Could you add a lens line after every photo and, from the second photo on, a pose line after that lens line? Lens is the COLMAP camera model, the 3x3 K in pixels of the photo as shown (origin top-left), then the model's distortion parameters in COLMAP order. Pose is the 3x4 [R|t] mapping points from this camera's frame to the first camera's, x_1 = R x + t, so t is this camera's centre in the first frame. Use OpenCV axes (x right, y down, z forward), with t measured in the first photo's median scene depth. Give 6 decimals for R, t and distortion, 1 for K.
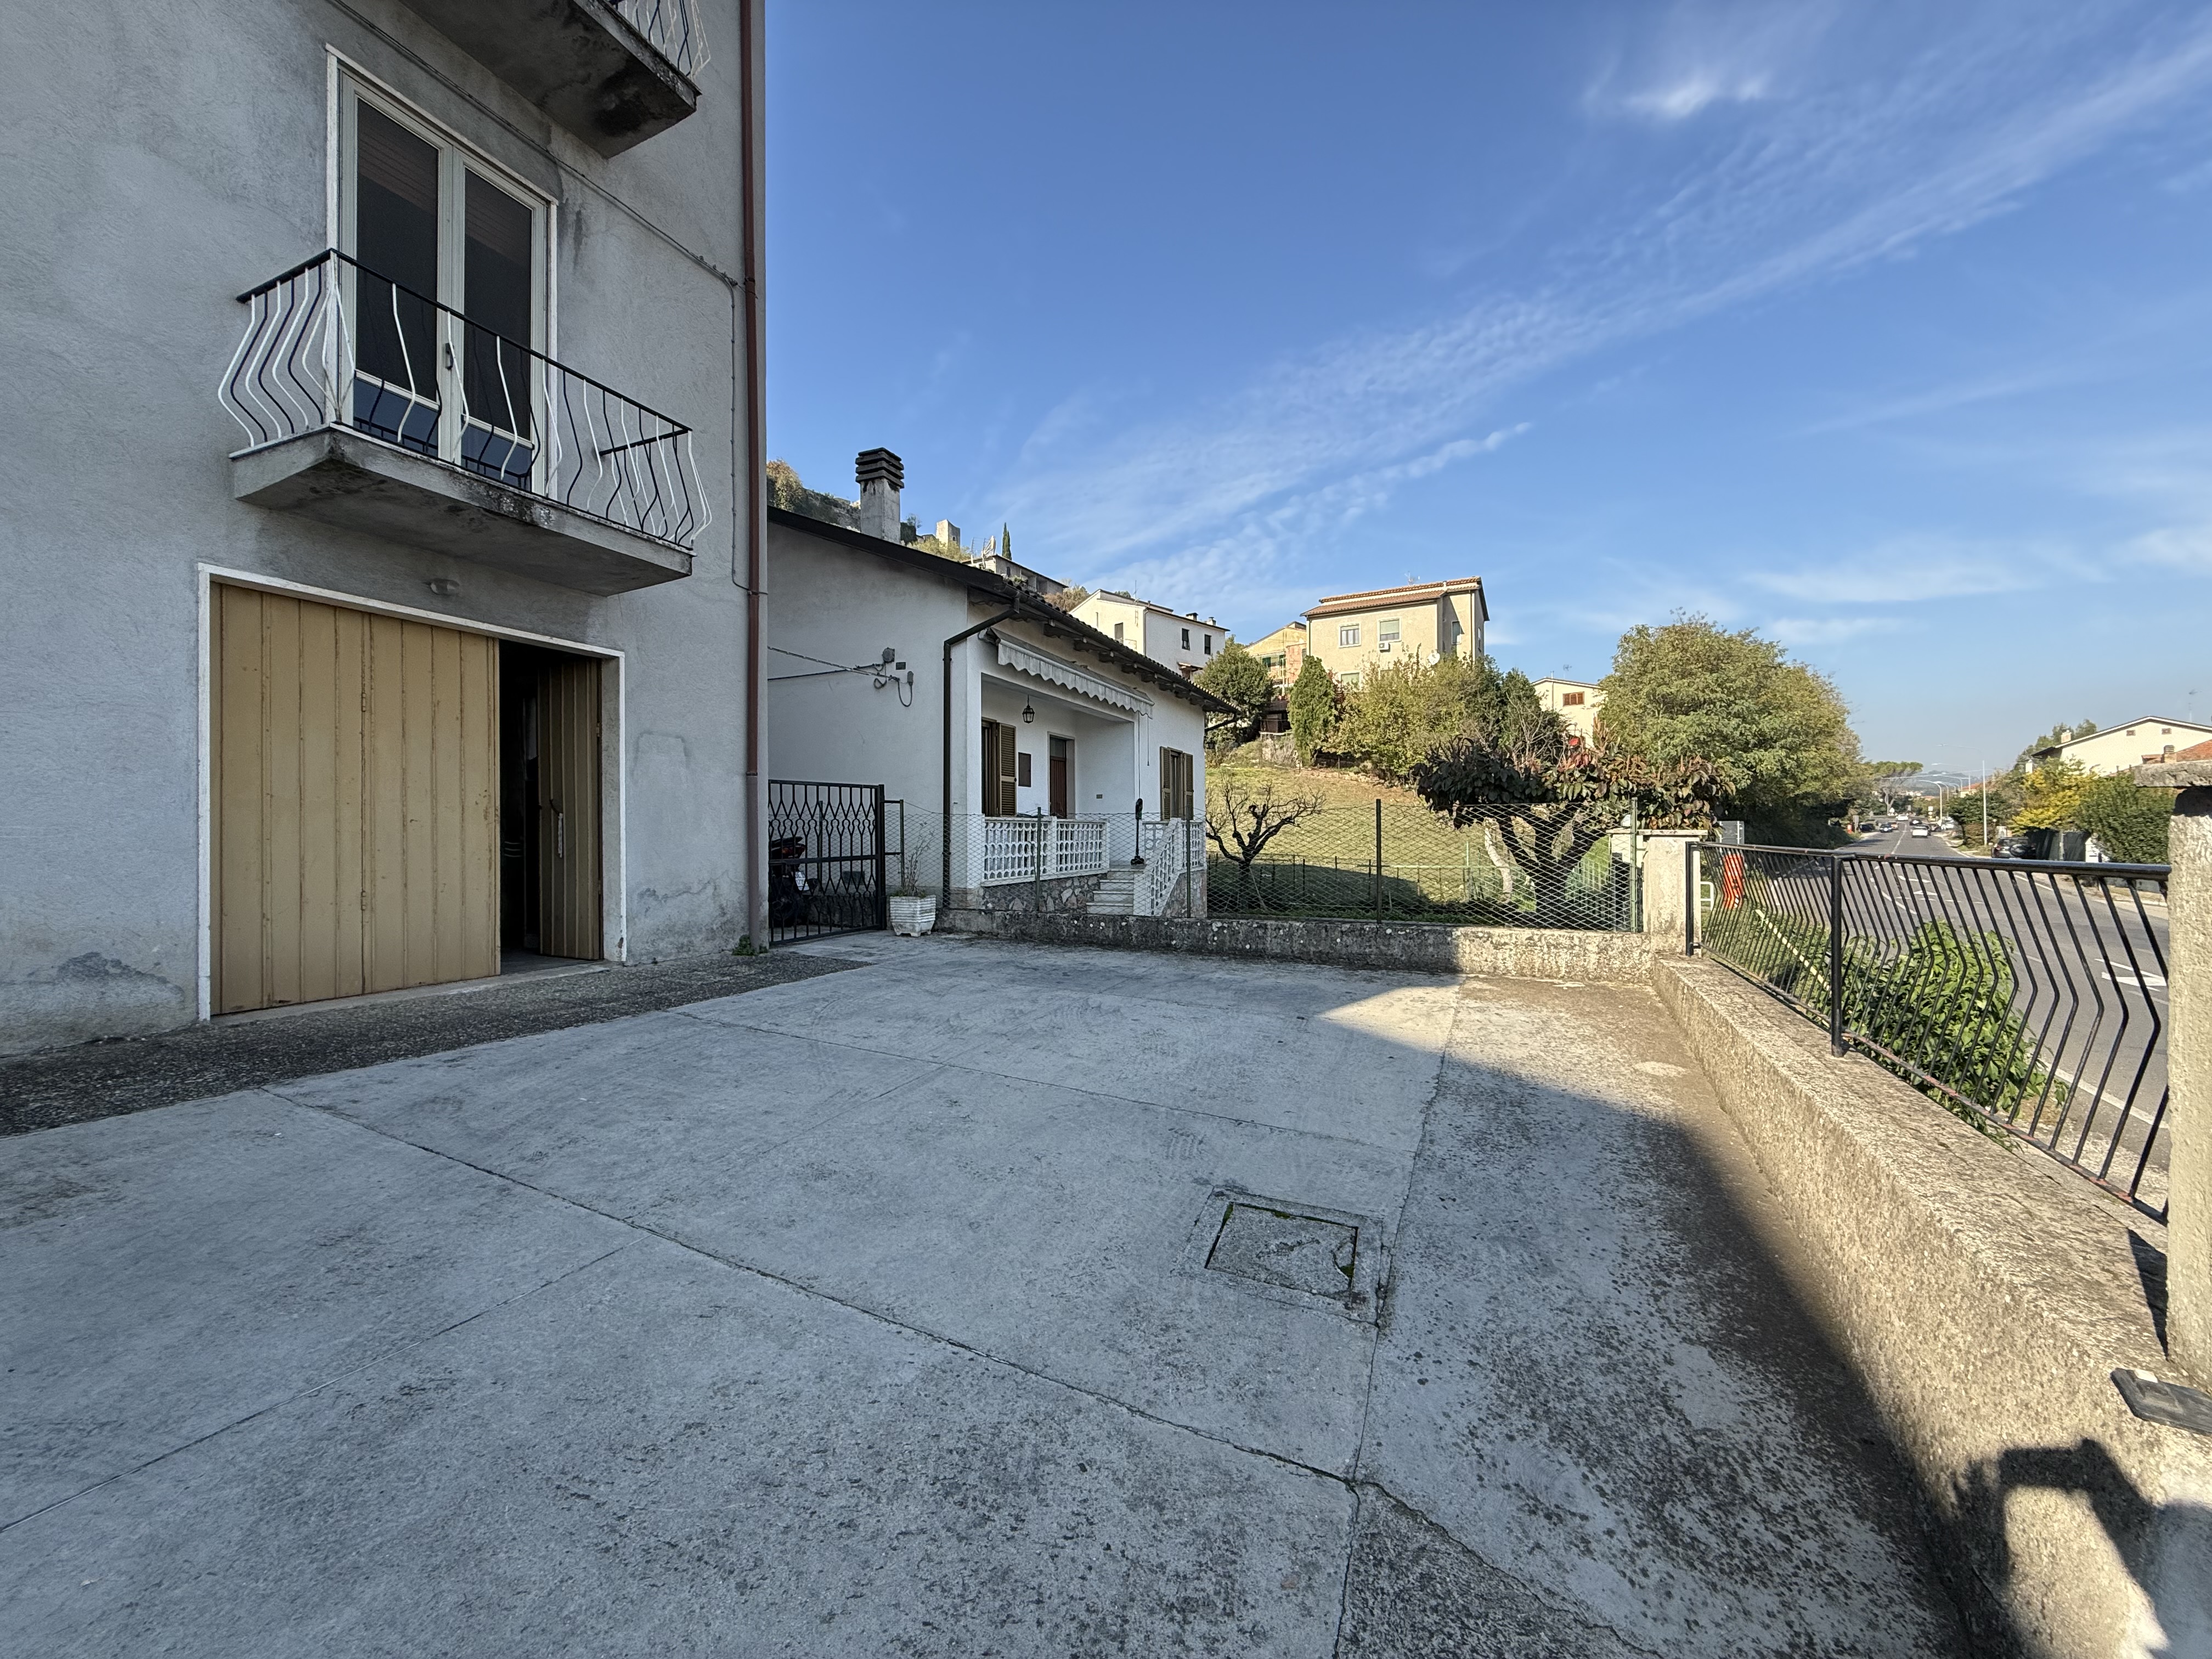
lens RADIAL K [[874.4, 0, 1100.6], [0, 874.4, 828.5], [0, 0, 1]] dist [-0.000972, 0.000094]
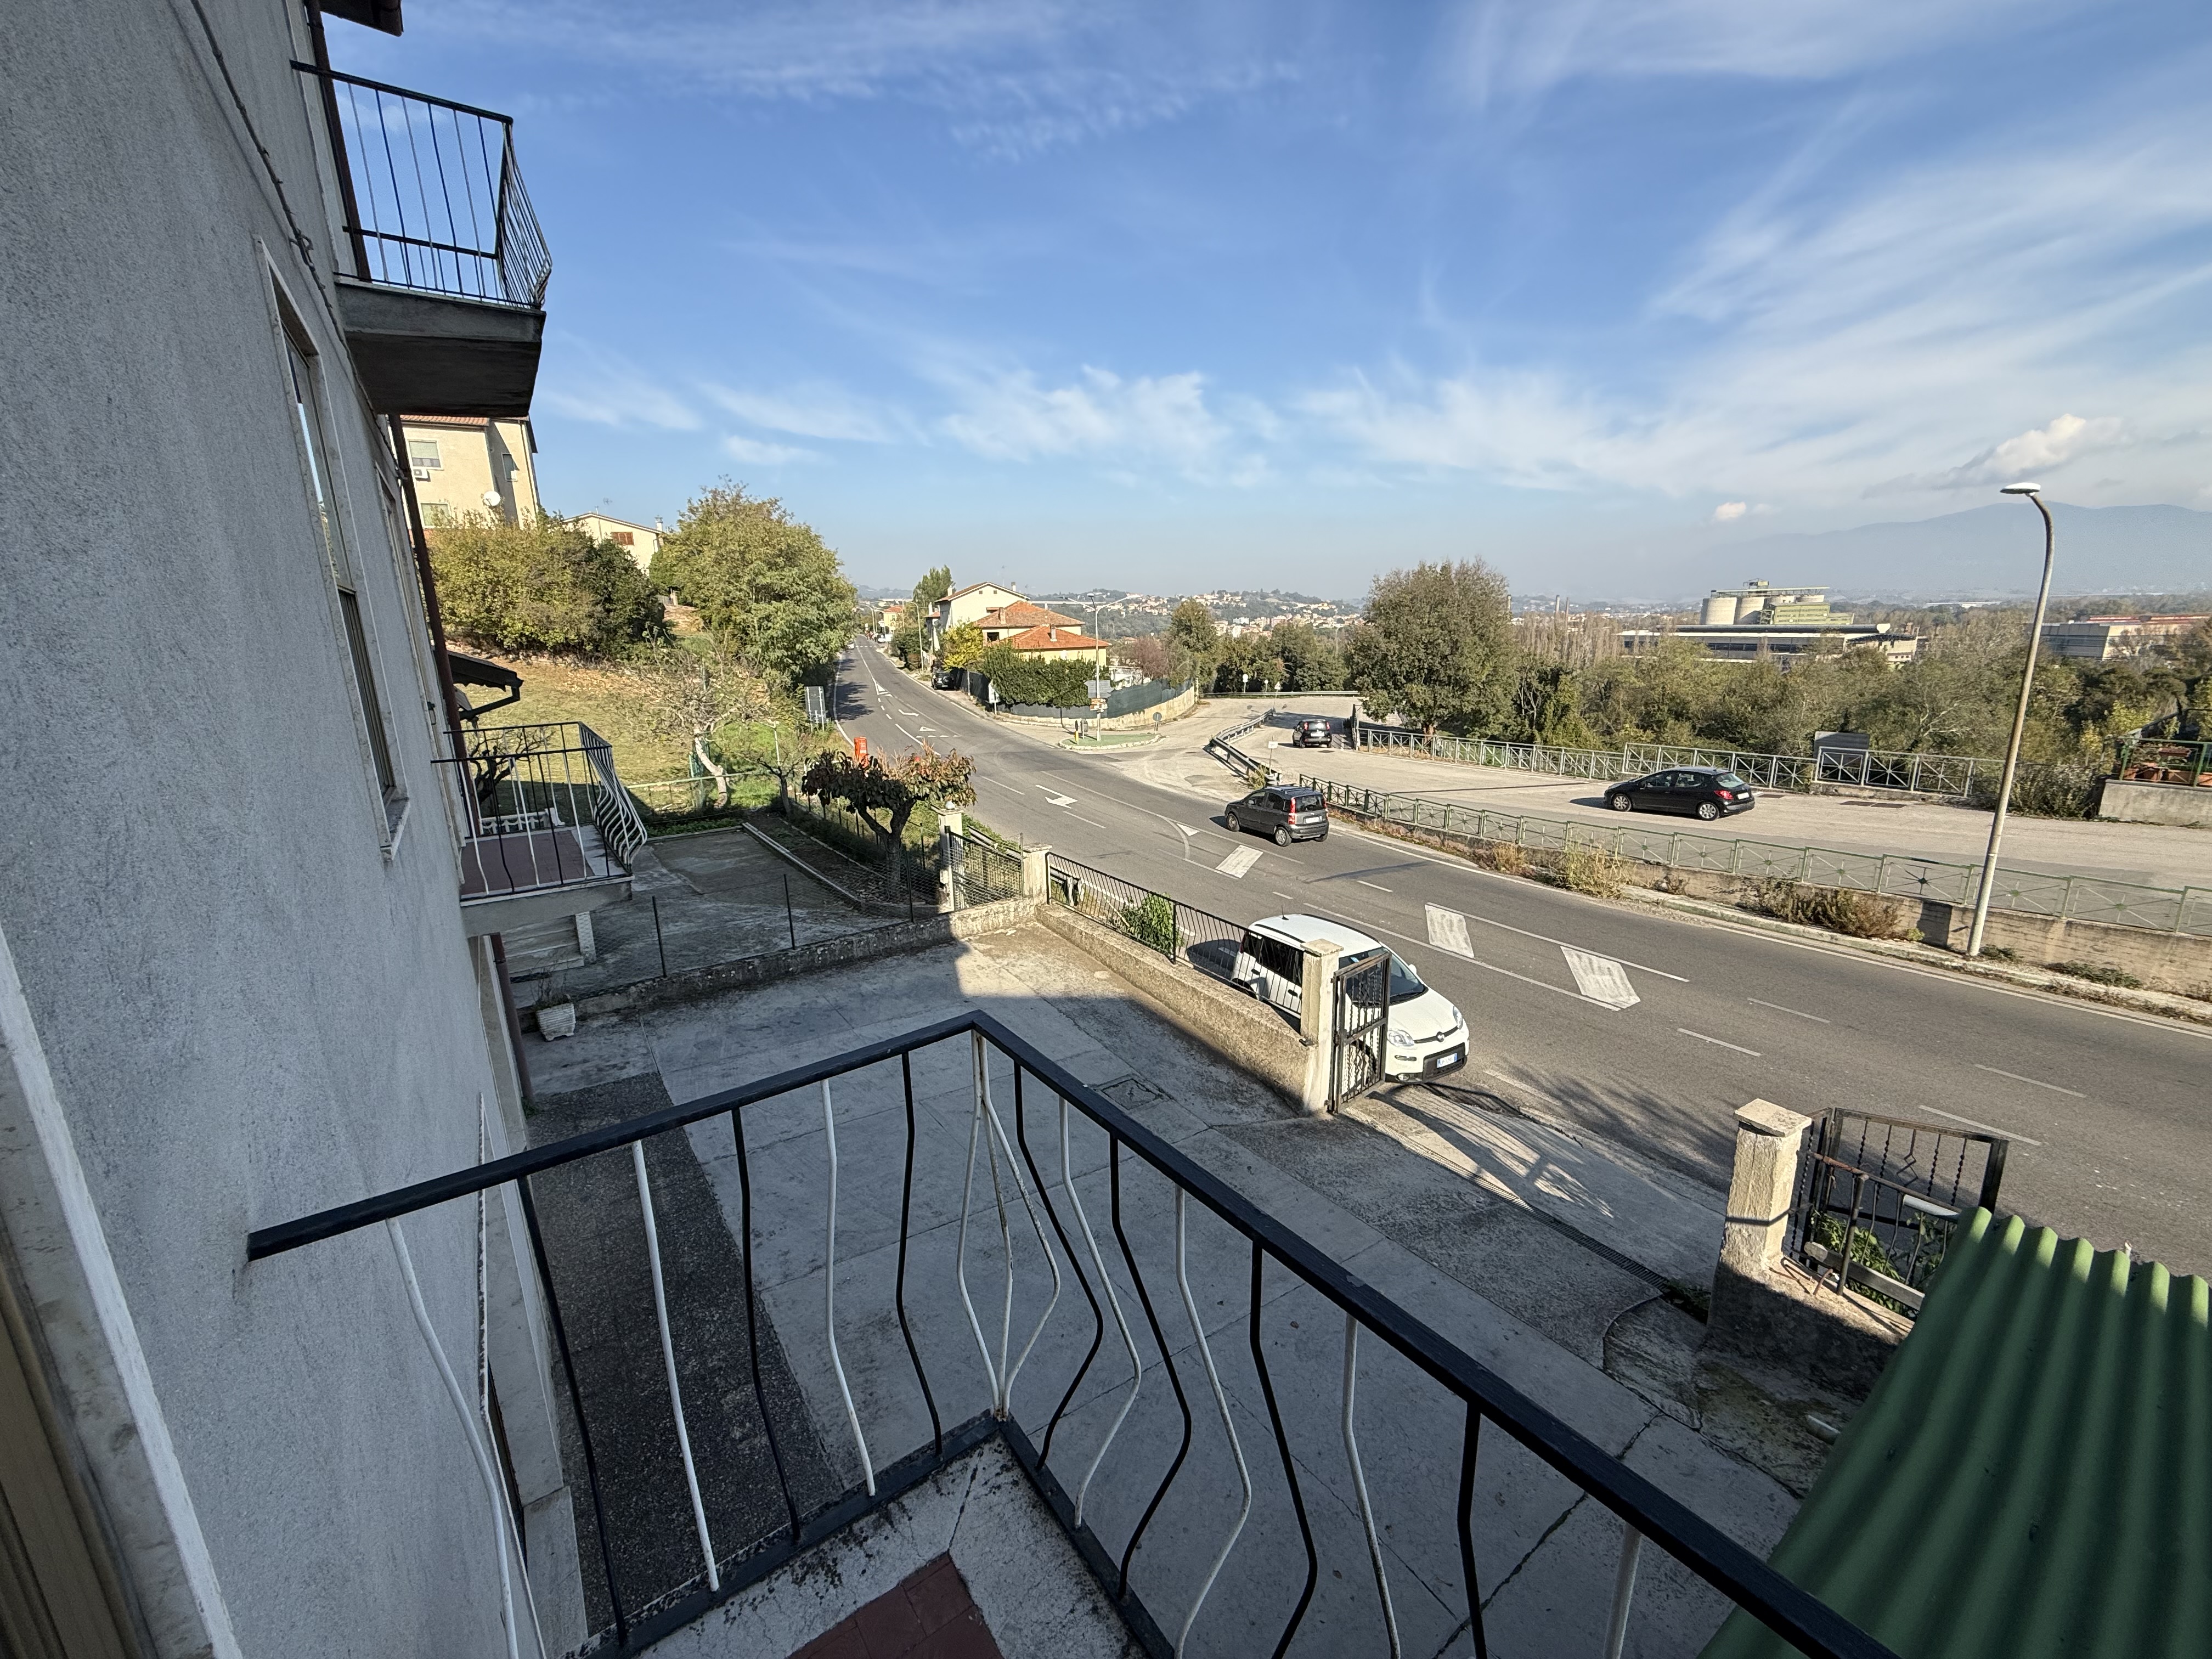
lens RADIAL K [[874.4, 0, 1100.6], [0, 874.4, 828.5], [0, 0, 1]] dist [-0.000972, 0.000094]
pose [[0.515317, -0.201509, 0.832972, -1.164249], [0.015601, 0.974008, 0.225976, -0.595701], [-0.856858, -0.103454, 0.505067, -0.202005]]
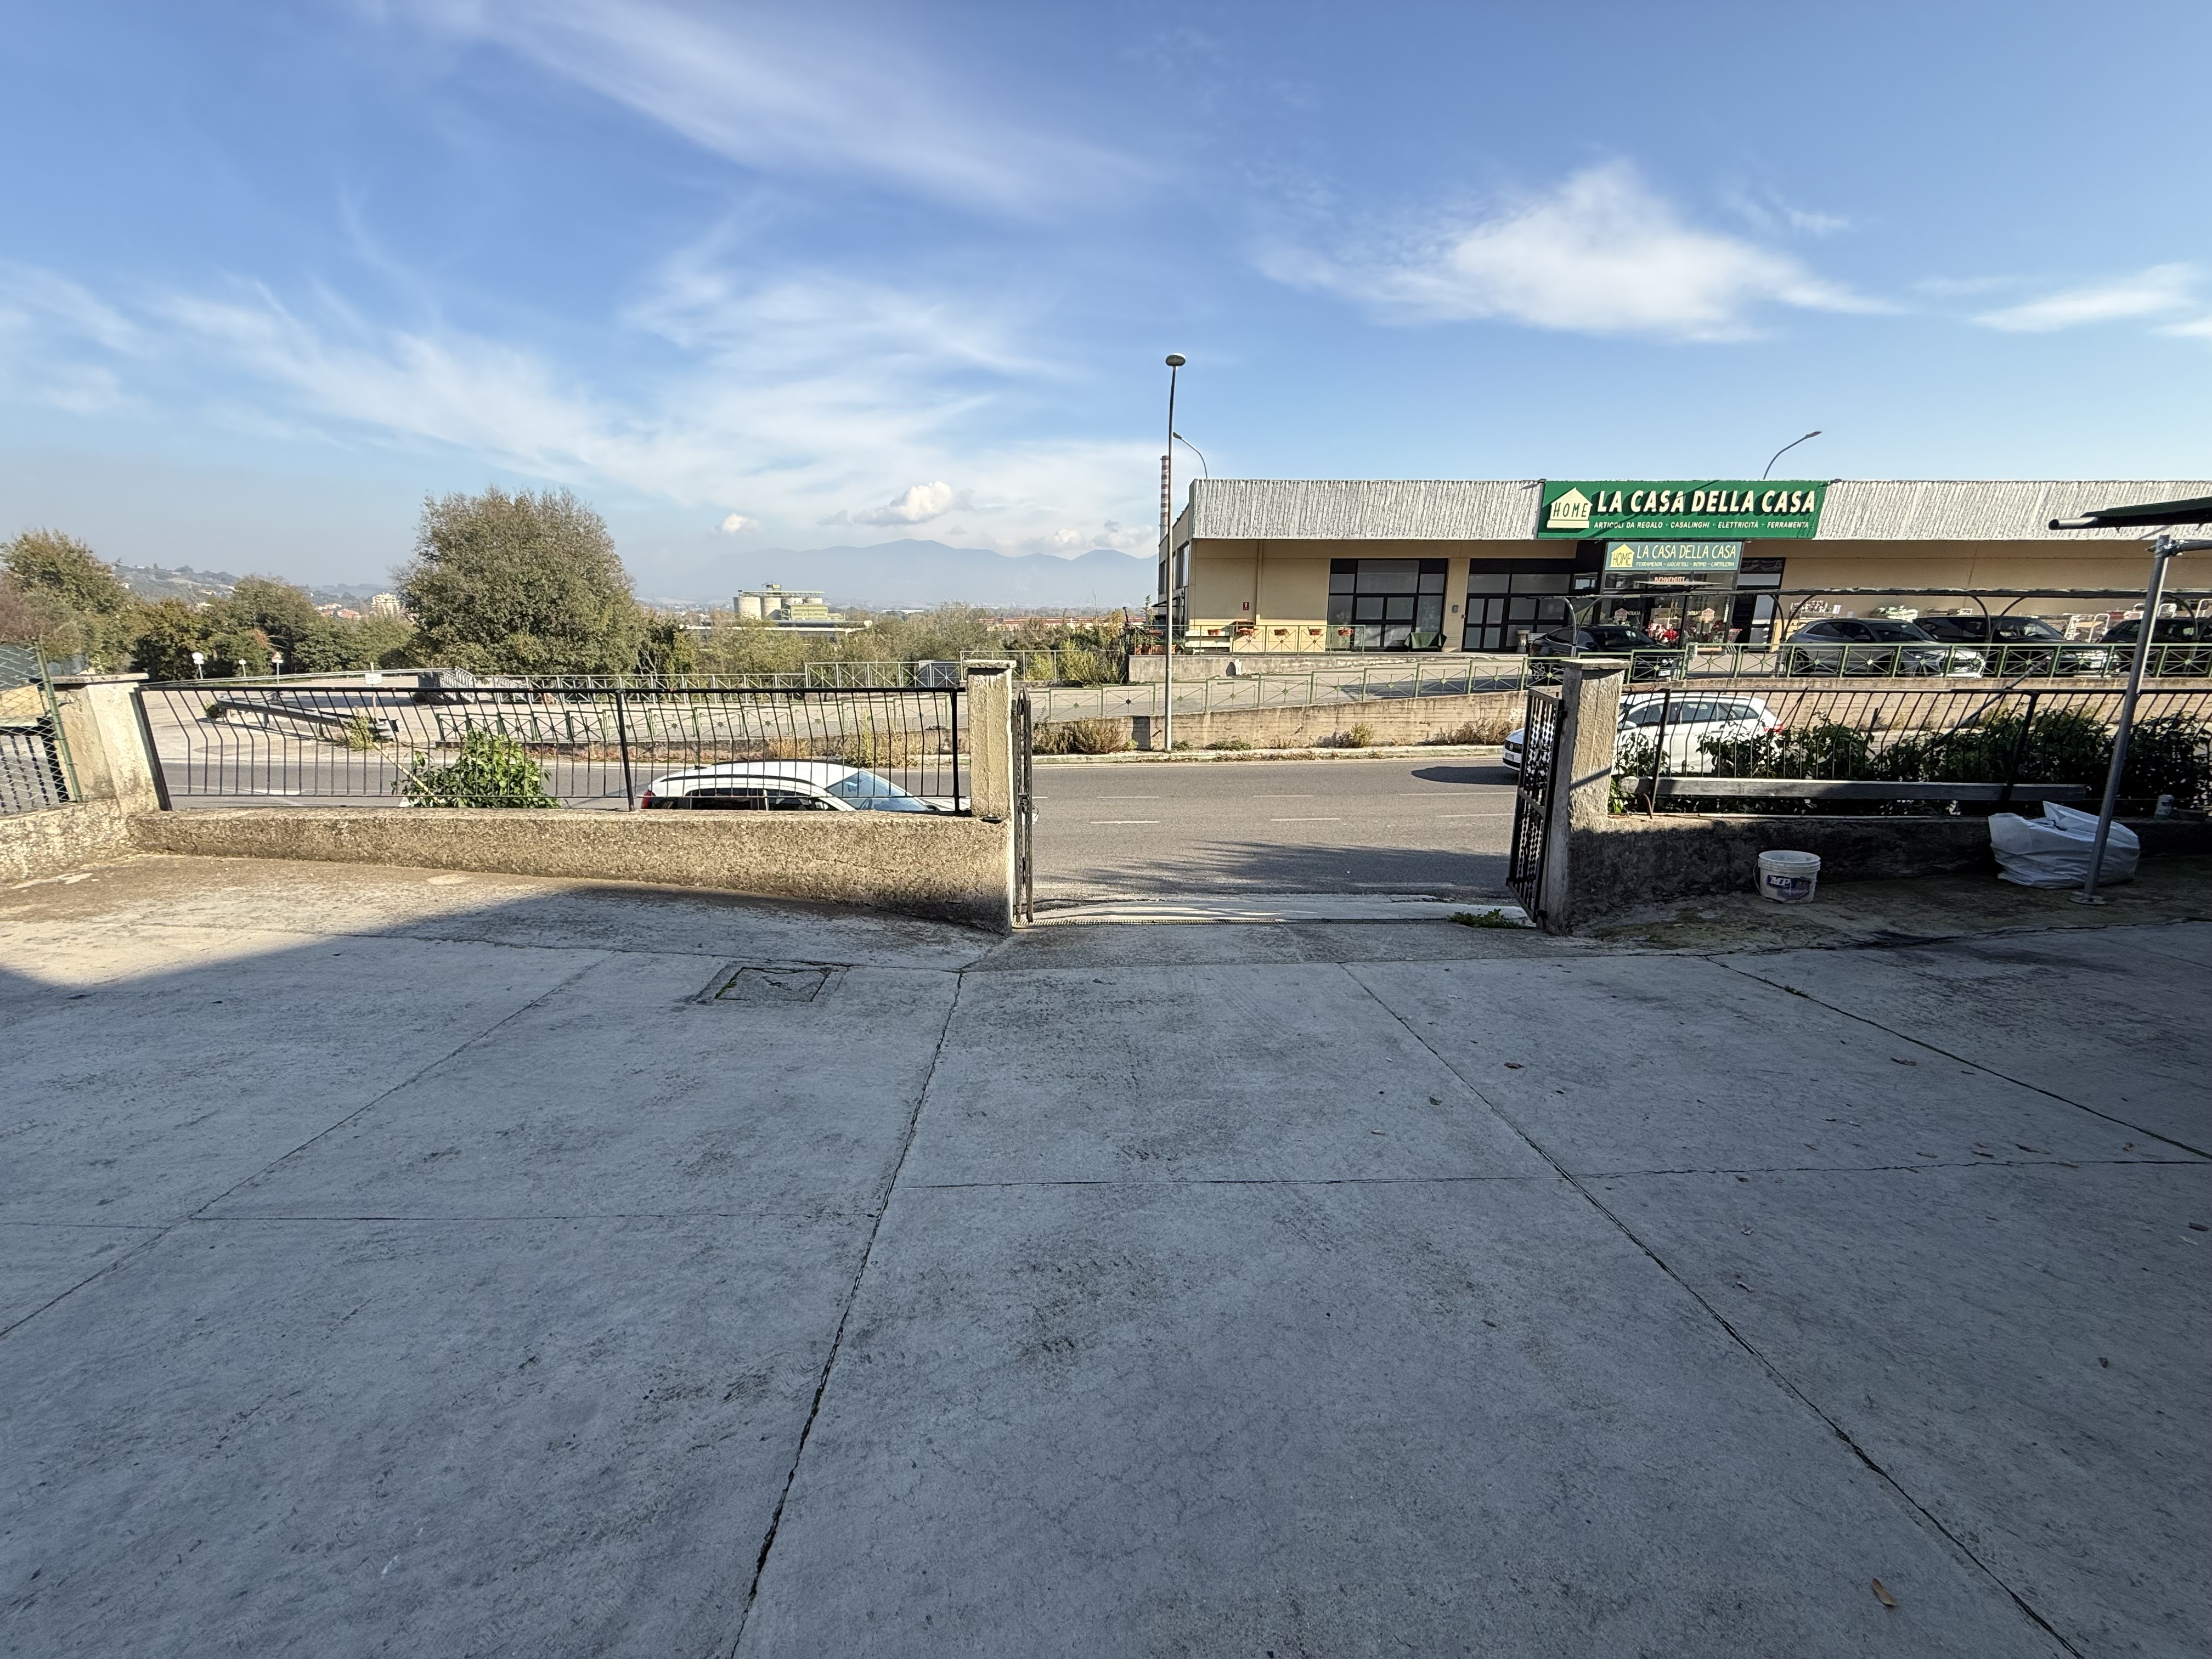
lens RADIAL K [[881.3, 0, 1104.9], [0, 881.3, 821.8], [0, 0, 1]] dist [-0.002004, 0.000144]
pose [[-0.424920, -0.206951, 0.881257, -0.665933], [-0.005539, 0.974093, 0.226081, -0.069320], [-0.905214, 0.091185, -0.415058, 0.558625]]
